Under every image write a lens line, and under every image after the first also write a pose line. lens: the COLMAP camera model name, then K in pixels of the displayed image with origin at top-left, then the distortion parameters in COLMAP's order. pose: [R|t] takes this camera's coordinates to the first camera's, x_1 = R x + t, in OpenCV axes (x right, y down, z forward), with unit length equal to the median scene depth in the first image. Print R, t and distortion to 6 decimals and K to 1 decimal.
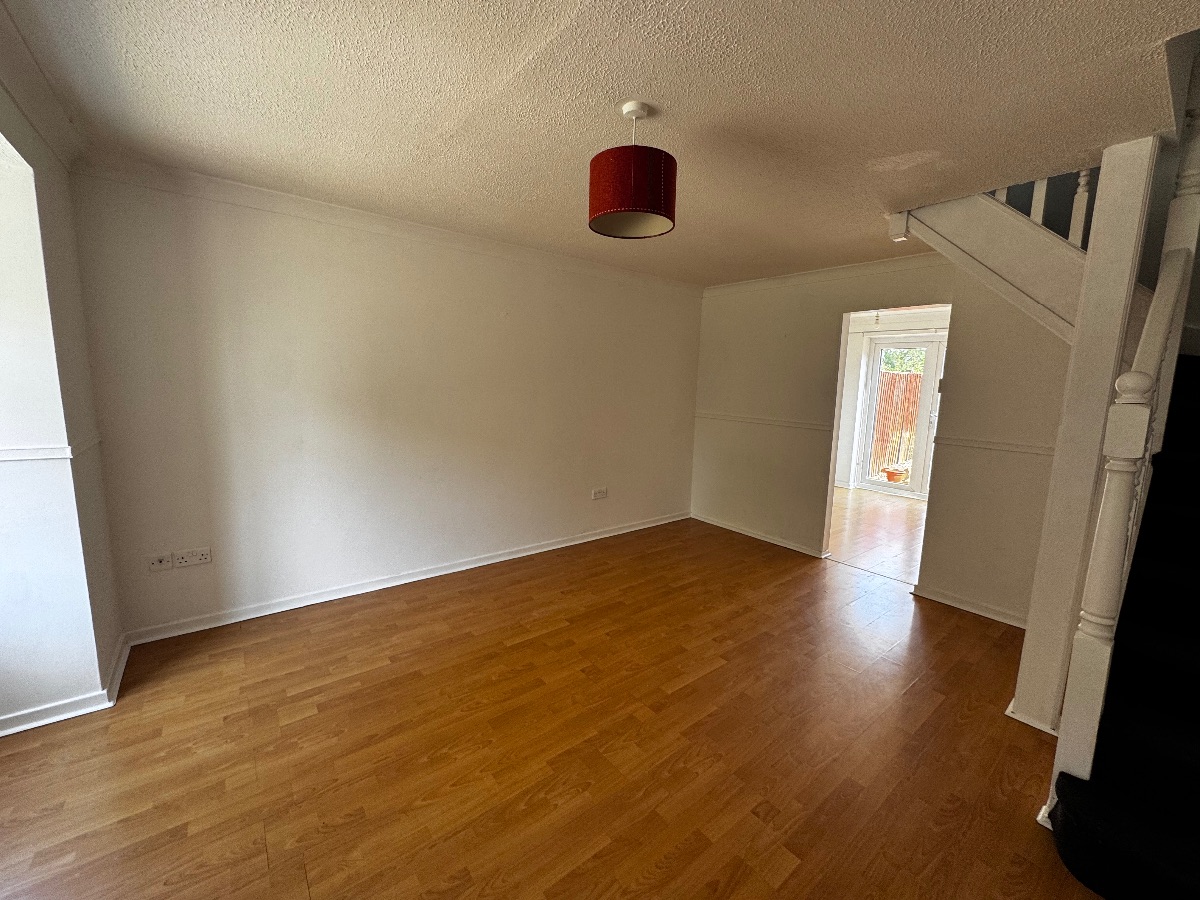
lens RADIAL K [[478.4, 0, 597.0], [0, 478.4, 446.2], [0, 0, 1]] dist [-0.000572, 0.000369]
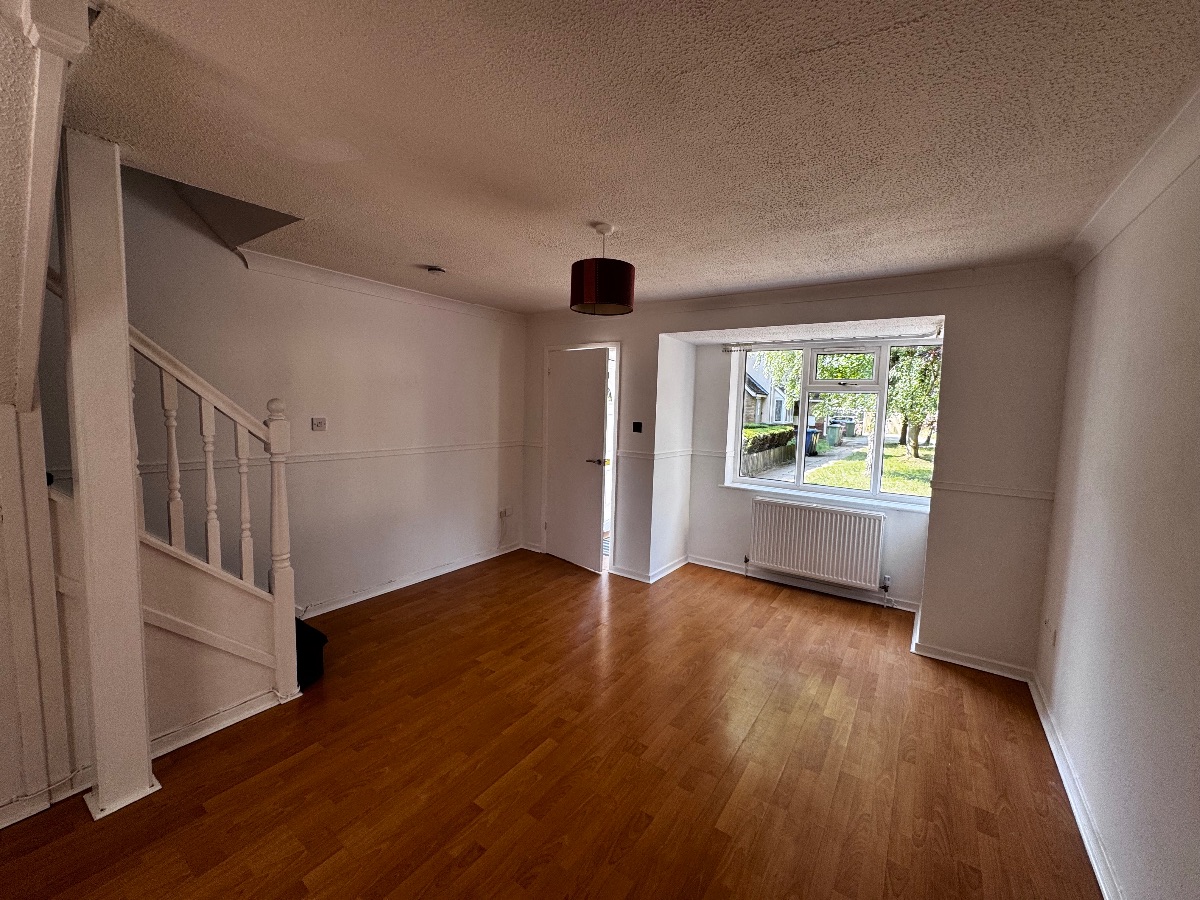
lens RADIAL K [[478.4, 0, 597.0], [0, 478.4, 446.2], [0, 0, 1]] dist [-0.000572, 0.000369]
pose [[-0.954868, -0.033912, -0.295089, 0.369732], [-0.097044, 0.974561, 0.202023, -0.275875], [0.280732, 0.221542, -0.933868, 1.827233]]
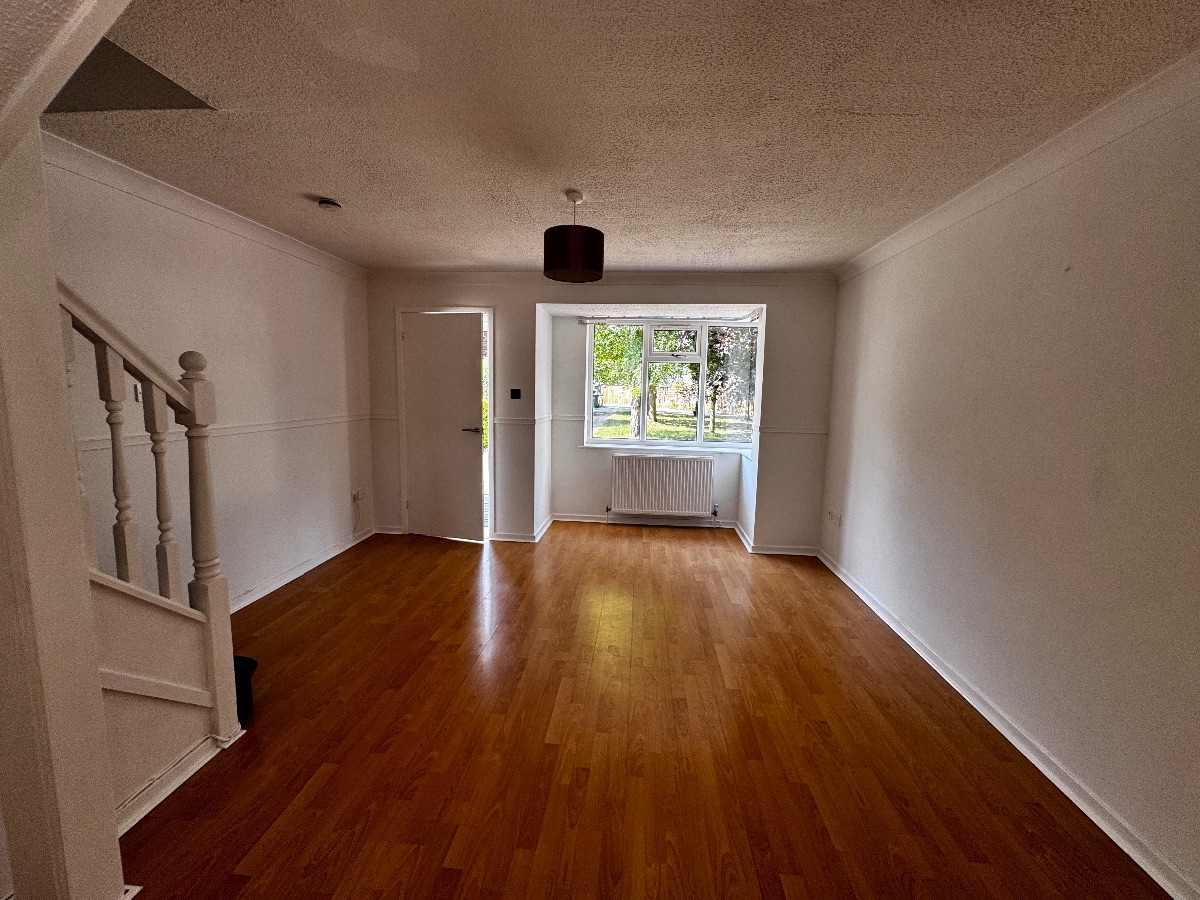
lens RADIAL K [[478.4, 0, 597.0], [0, 478.4, 446.2], [0, 0, 1]] dist [-0.000572, 0.000369]
pose [[-0.687439, 0.042263, -0.725012, 0.845584], [-0.139316, 0.972091, 0.188762, -0.186723], [0.712755, 0.230768, -0.662365, 1.646599]]
